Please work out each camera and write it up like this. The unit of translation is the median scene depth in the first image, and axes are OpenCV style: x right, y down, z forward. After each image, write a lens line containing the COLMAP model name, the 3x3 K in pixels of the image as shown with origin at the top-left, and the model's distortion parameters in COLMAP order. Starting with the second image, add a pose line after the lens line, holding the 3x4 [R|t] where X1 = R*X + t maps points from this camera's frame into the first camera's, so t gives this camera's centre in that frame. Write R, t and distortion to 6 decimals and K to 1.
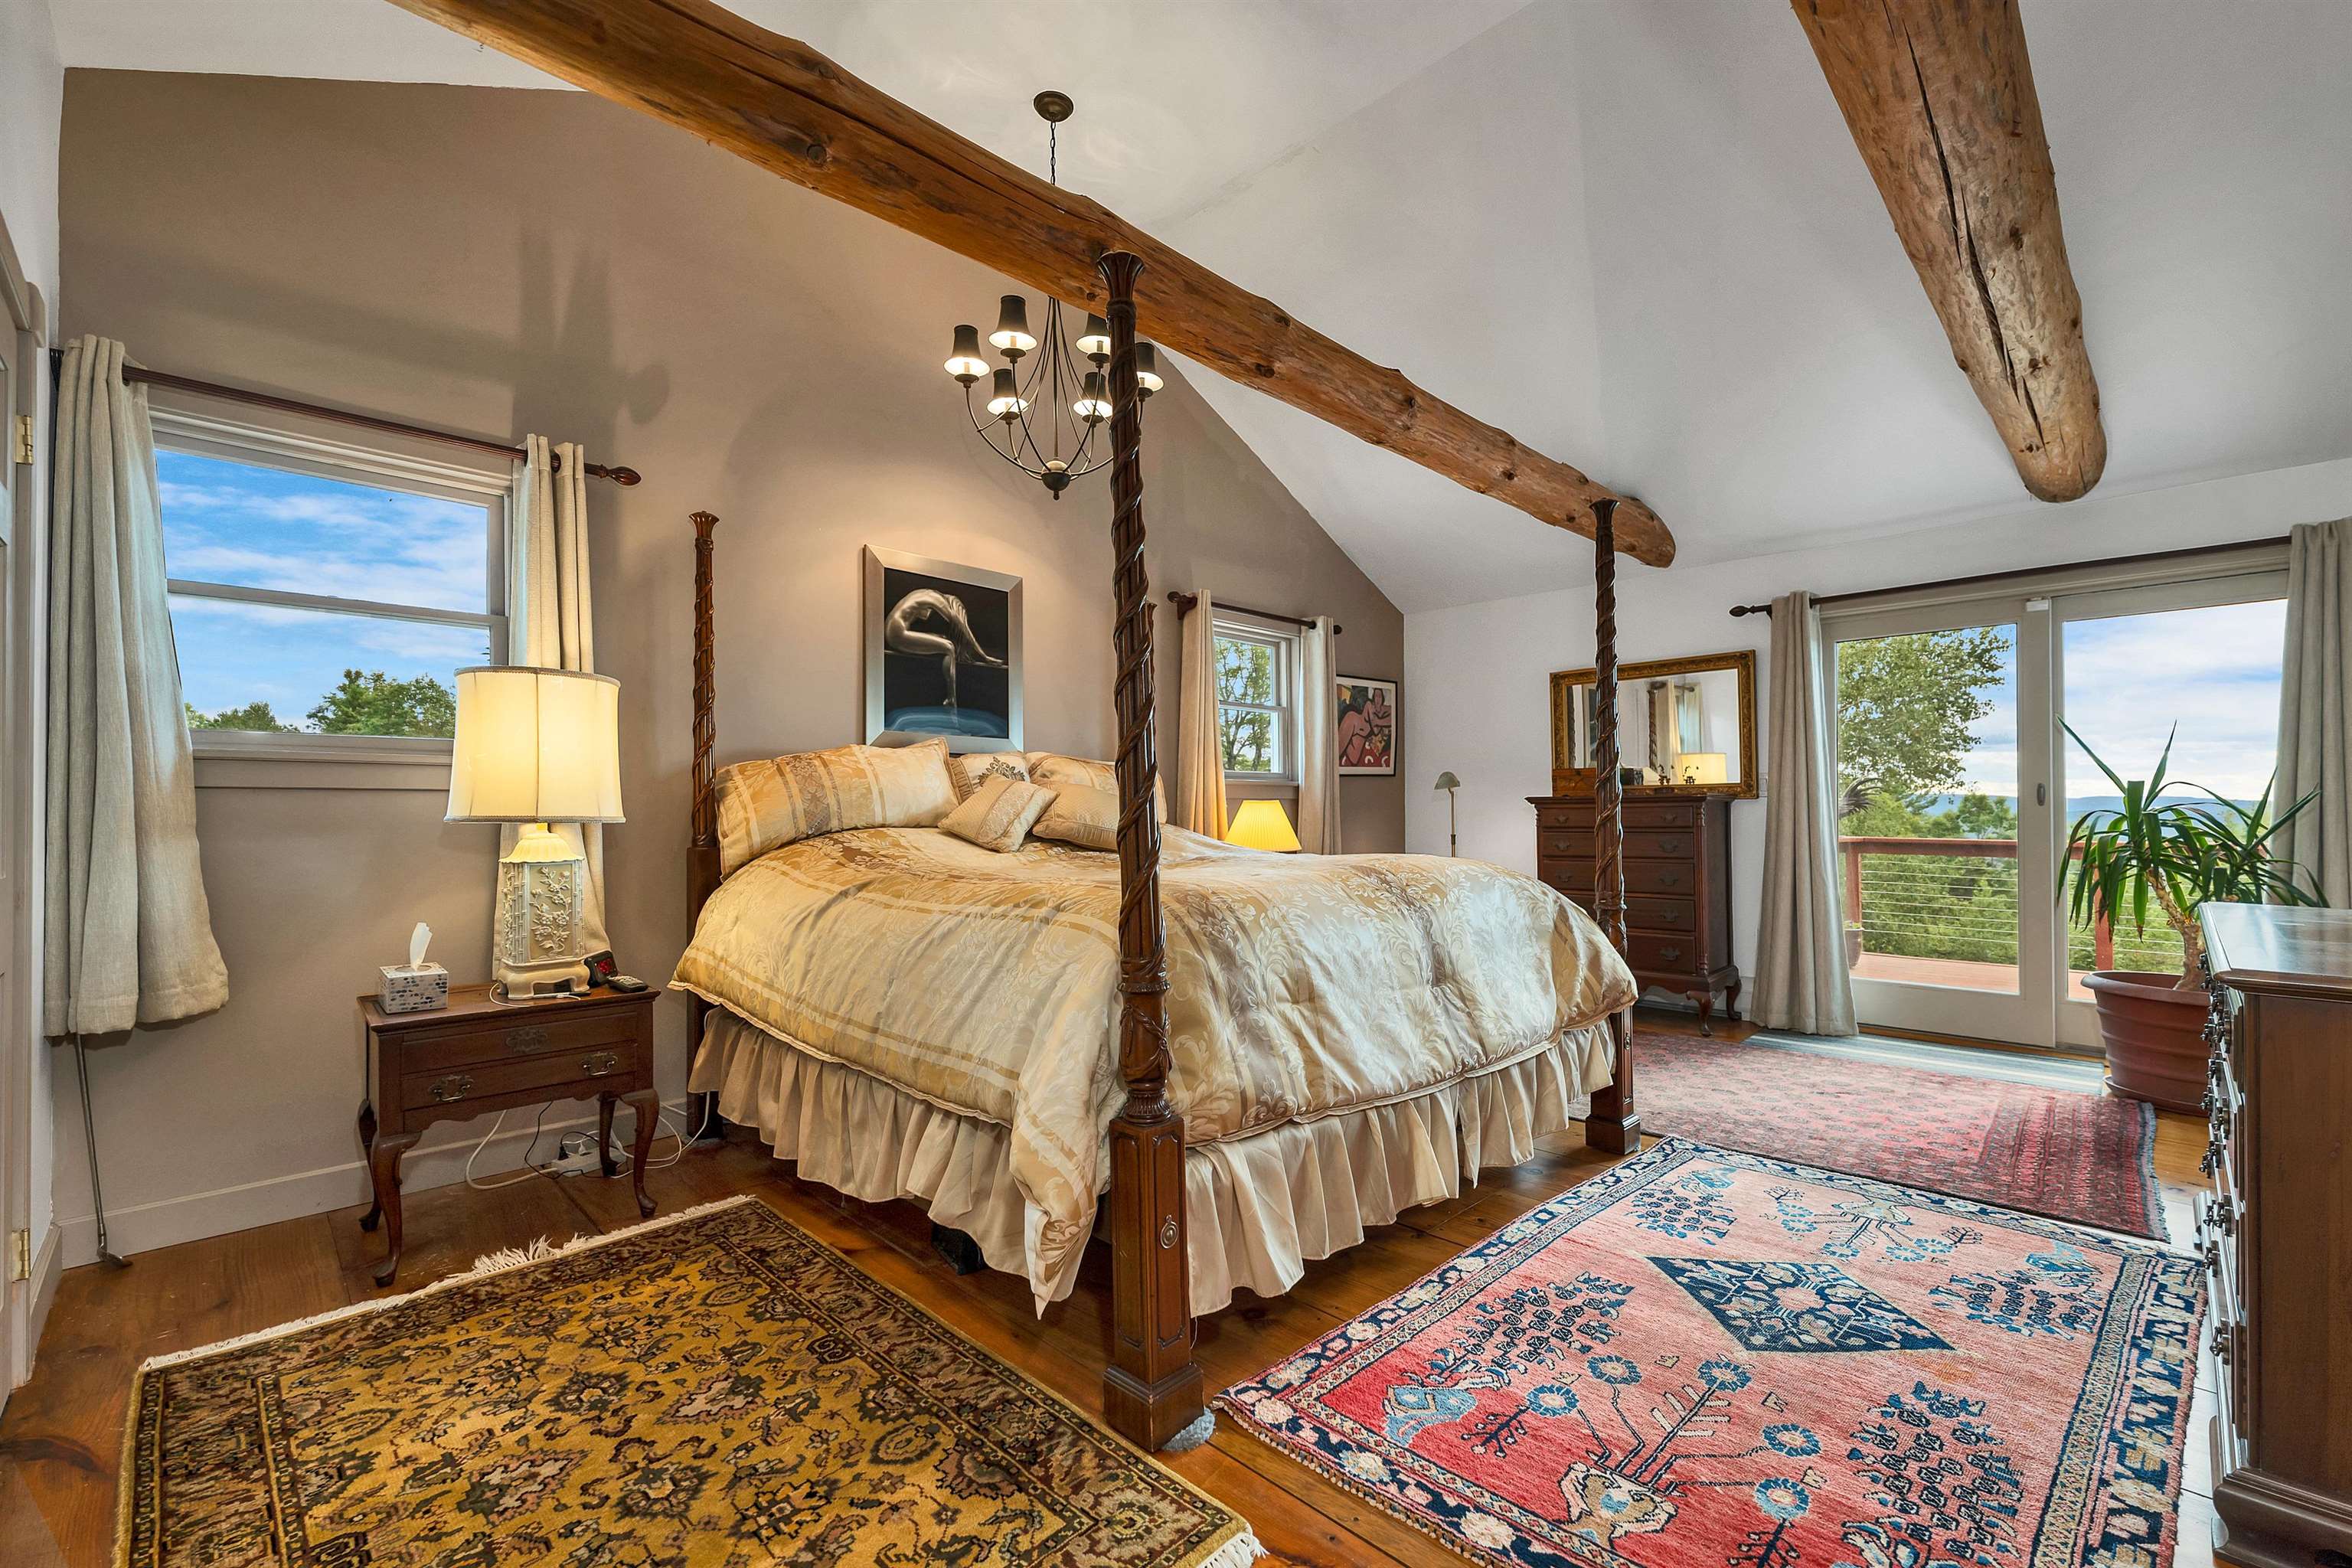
lens RADIAL K [[968.2, 0, 1142.3], [0, 968.2, 809.0], [0, 0, 1]] dist [0.005928, -0.001510]
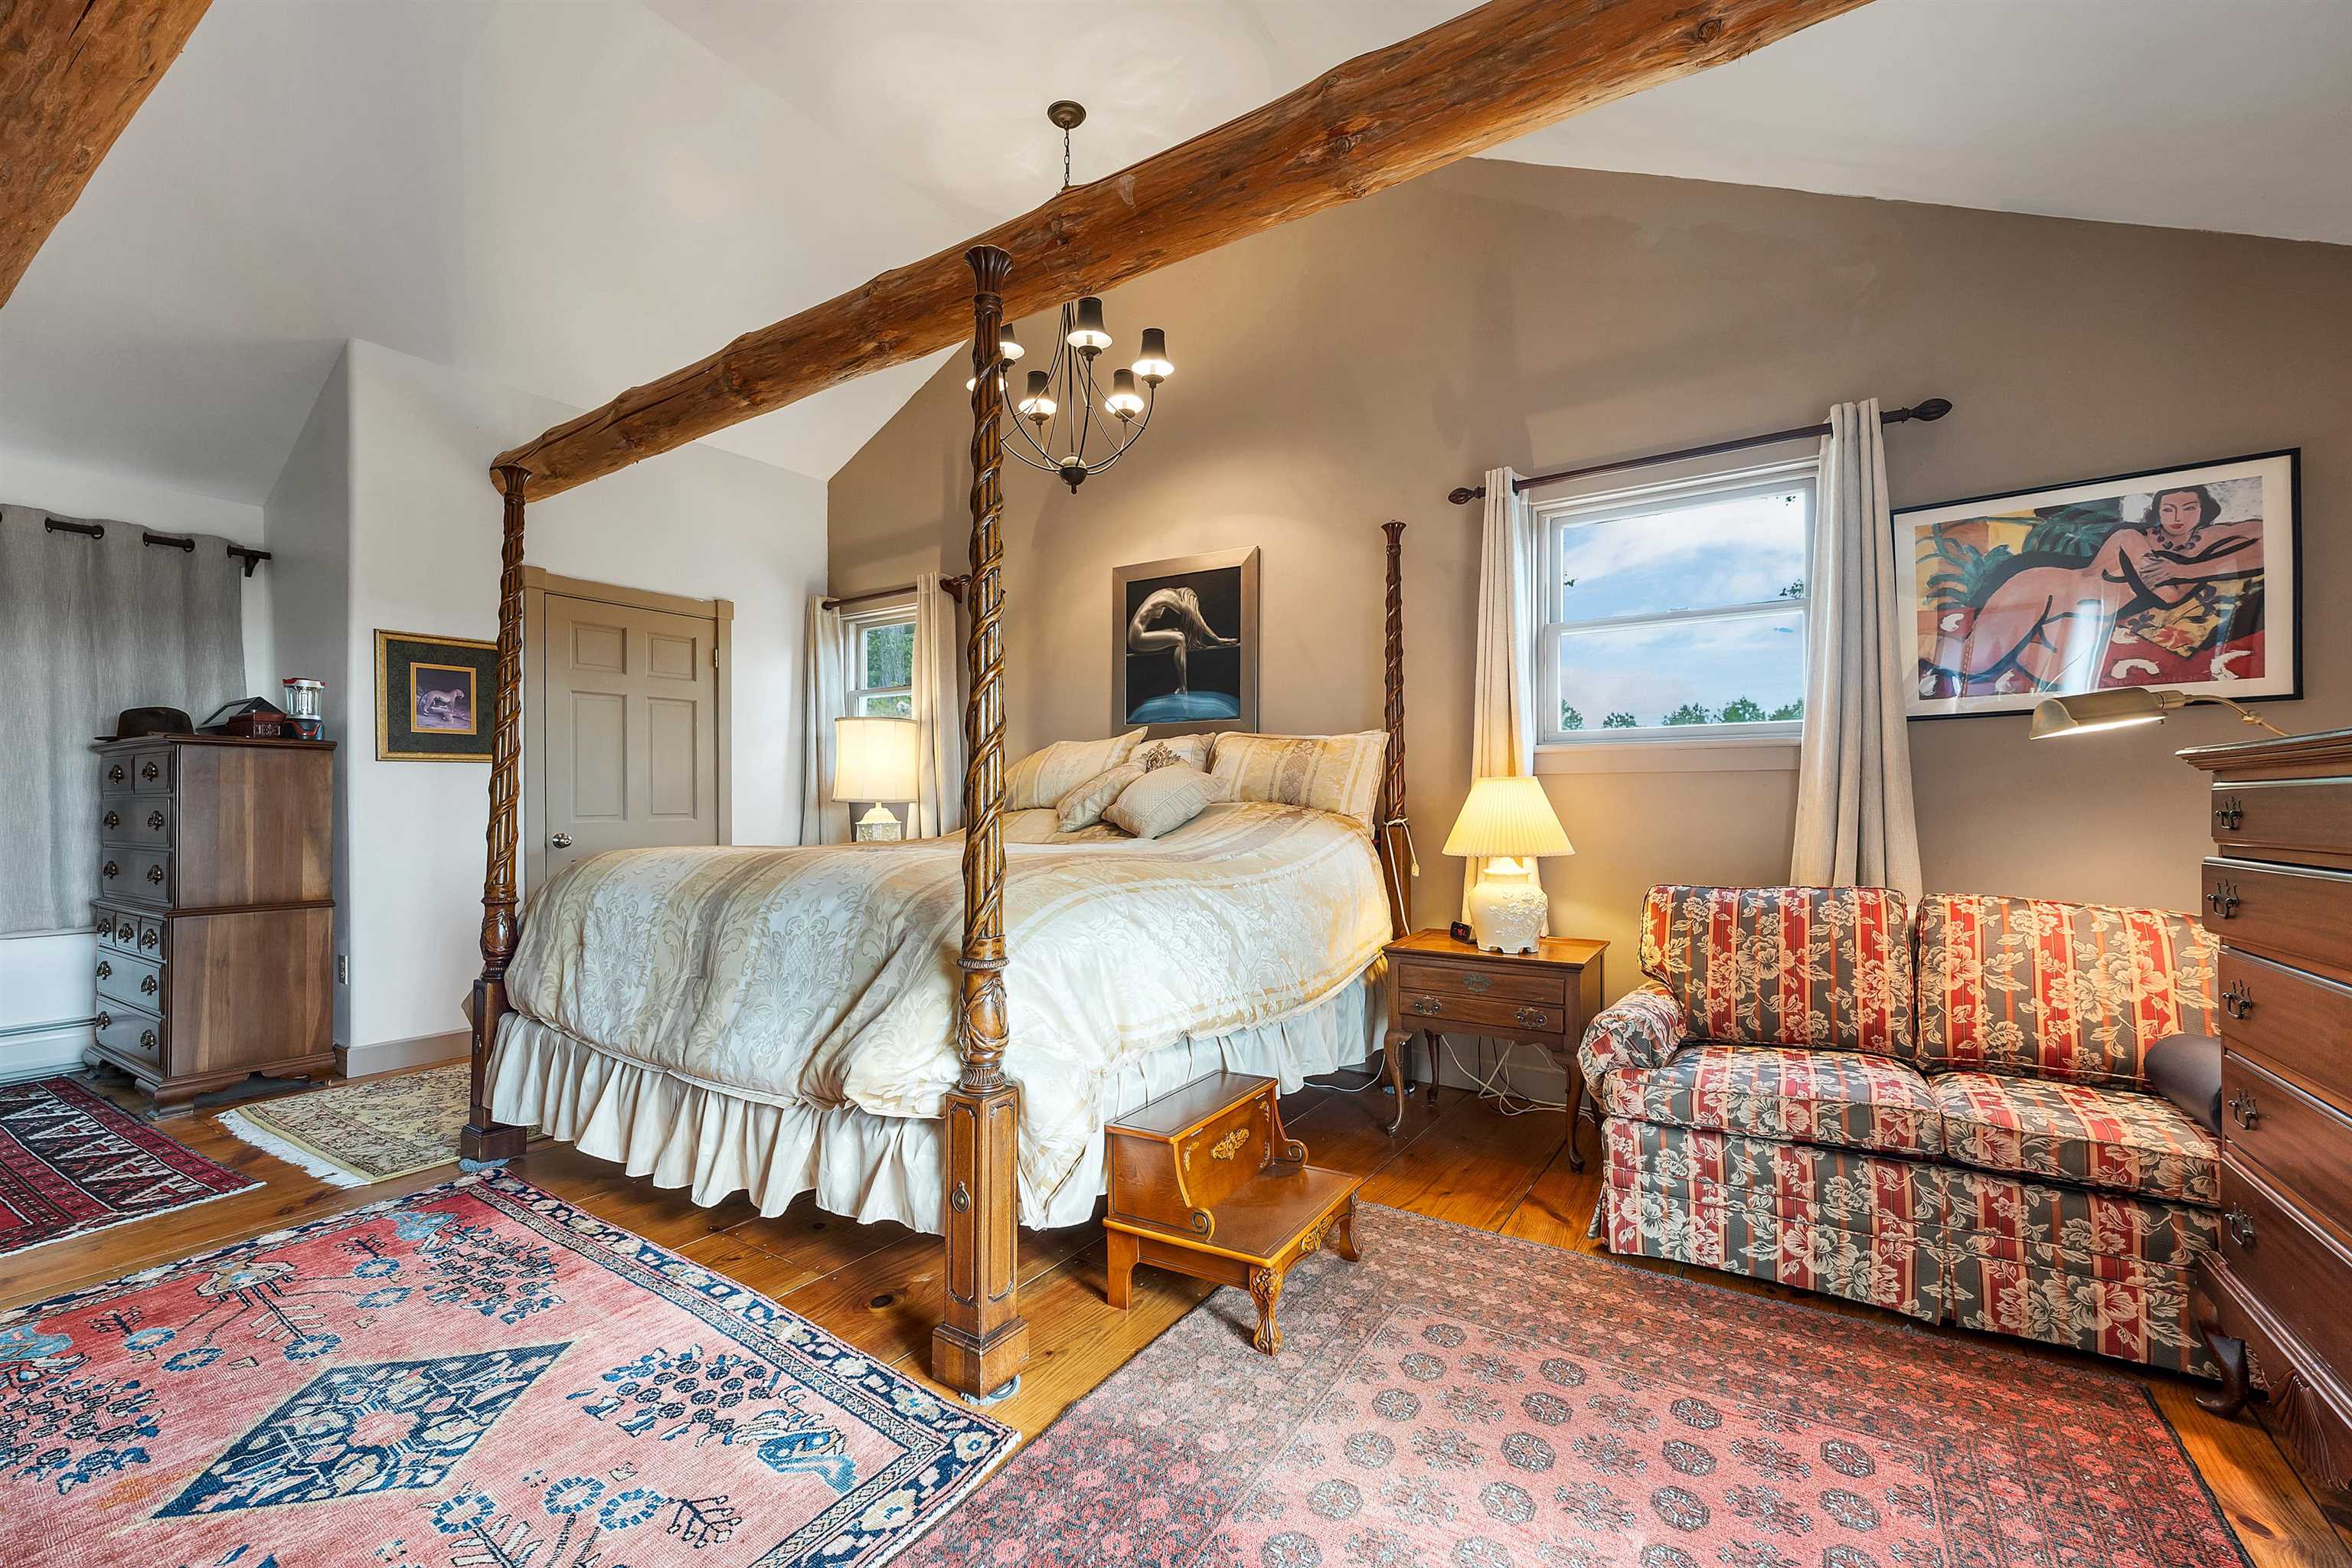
lens RADIAL K [[968.2, 0, 1170.4], [0, 968.2, 803.0], [0, 0, 1]] dist [0.005928, -0.001510]
pose [[0.228248, 0.004746, -0.973591, 1.443134], [0.002433, 0.999982, 0.005445, 0.008257], [0.973600, -0.003612, 0.228232, 1.323672]]
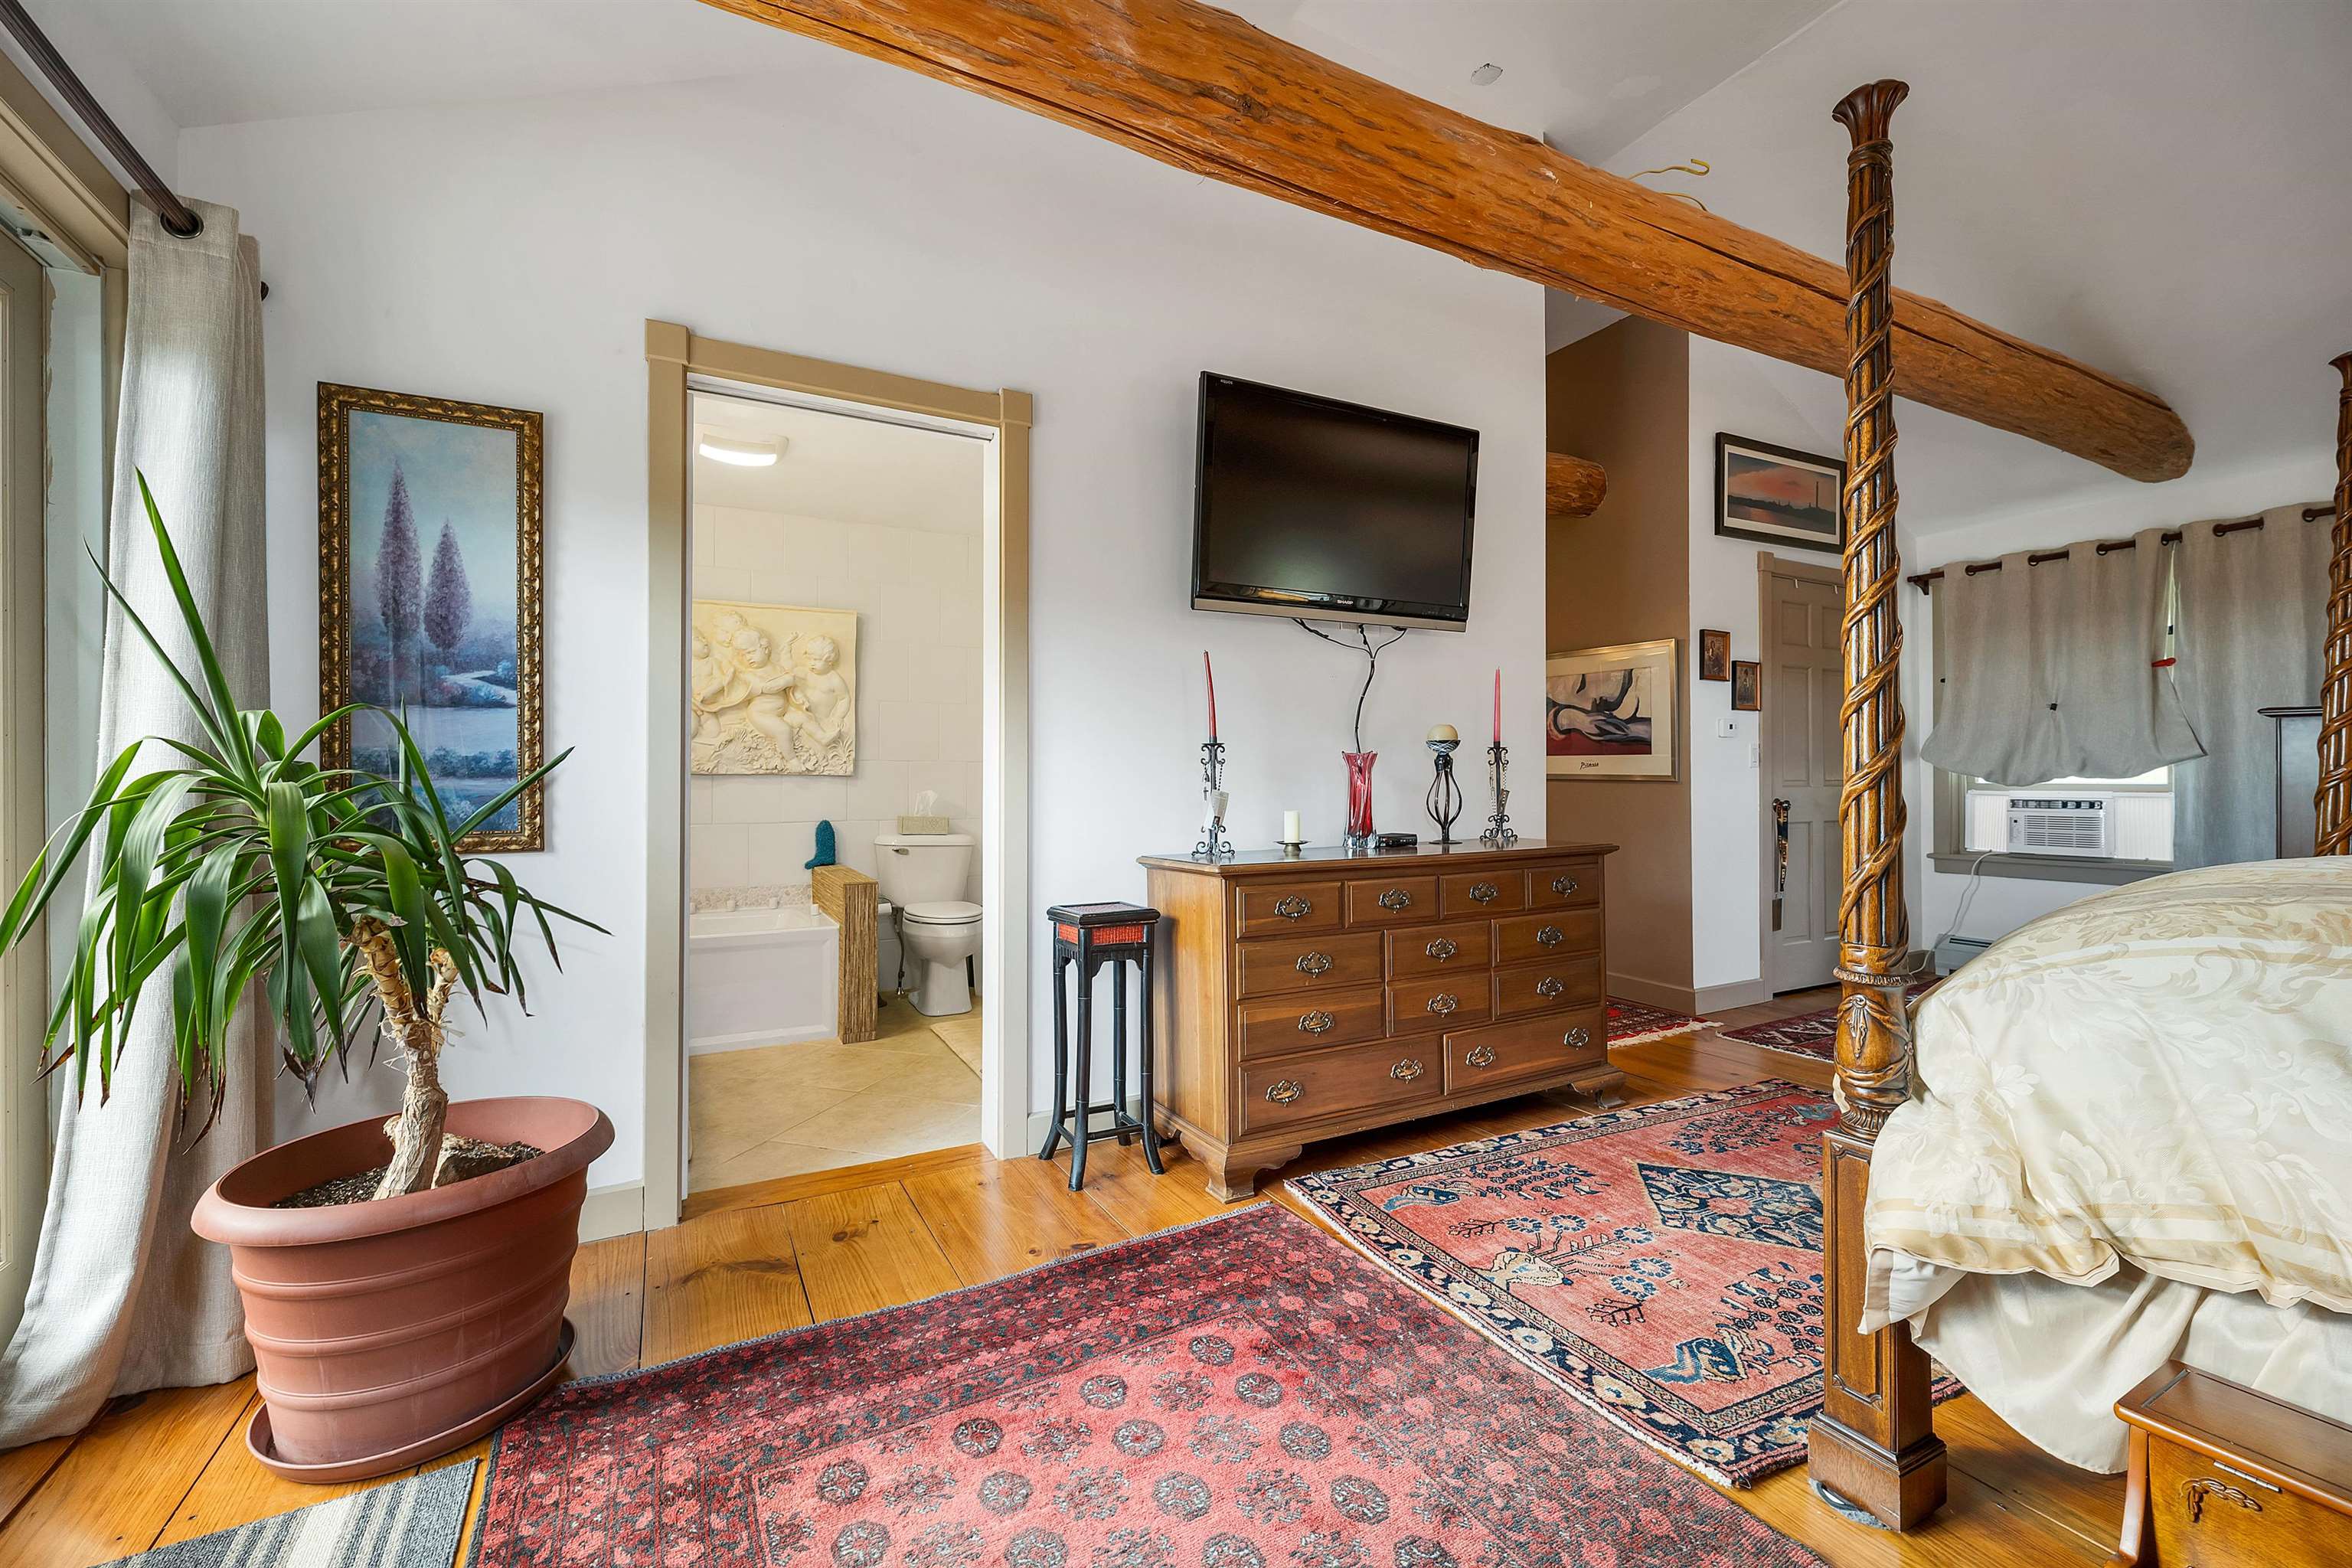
lens RADIAL K [[968.2, 0, 1186.3], [0, 968.2, 769.9], [0, 0, 1]] dist [0.005928, -0.001510]
pose [[-0.969384, 0.005597, 0.245484, 0.926403], [0.003124, 0.999940, -0.010462, 0.015359], [-0.245528, -0.009374, -0.969344, 2.062544]]
